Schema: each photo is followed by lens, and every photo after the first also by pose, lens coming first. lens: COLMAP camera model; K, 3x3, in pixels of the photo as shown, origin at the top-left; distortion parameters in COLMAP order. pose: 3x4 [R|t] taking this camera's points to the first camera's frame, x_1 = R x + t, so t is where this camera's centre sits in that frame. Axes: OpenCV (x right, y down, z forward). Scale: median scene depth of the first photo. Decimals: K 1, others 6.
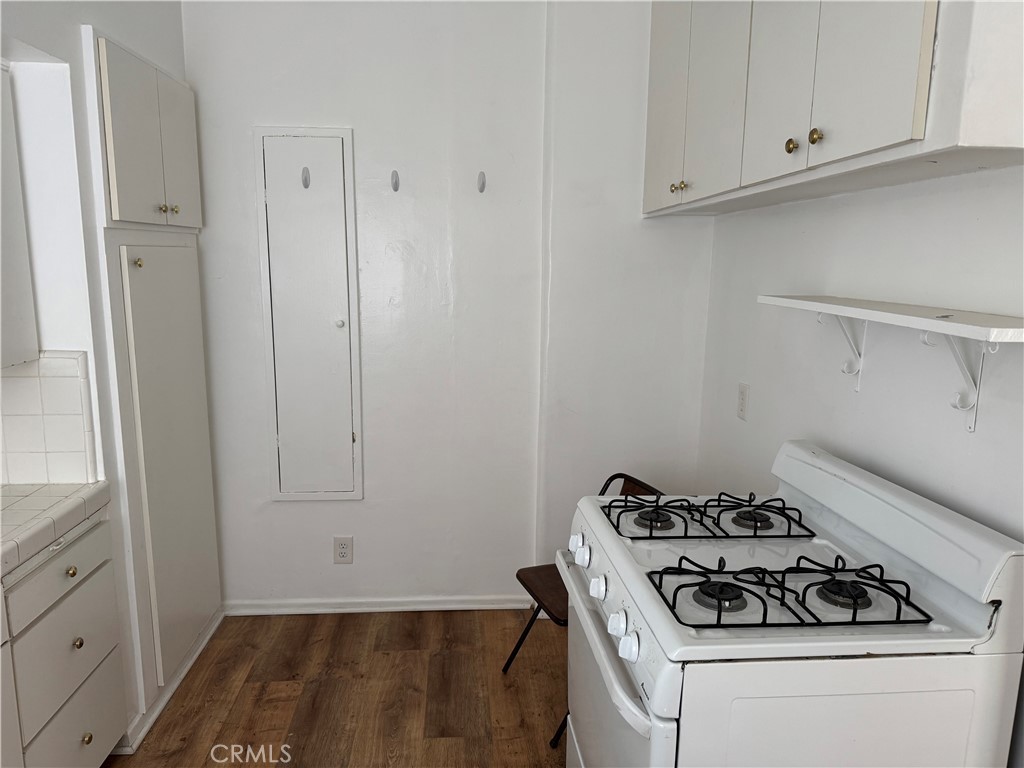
lens RADIAL K [[722.7, 0, 511.4], [0, 722.7, 388.7], [0, 0, 1]] dist [0.028702, -0.035646]
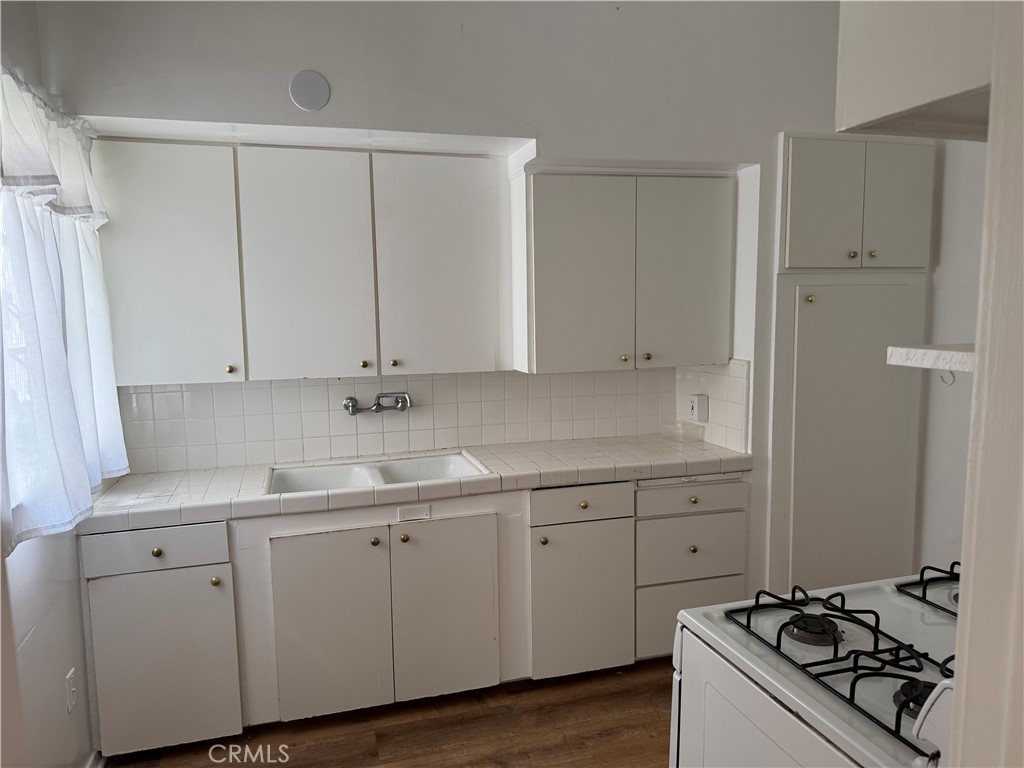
lens RADIAL K [[722.7, 0, 510.7], [0, 722.7, 393.7], [0, 0, 1]] dist [0.028702, -0.035646]
pose [[0.209164, 0.104234, -0.972310, 0.695729], [-0.161689, 0.984303, 0.070737, -0.012180], [0.964421, 0.142416, 0.222734, 0.233826]]
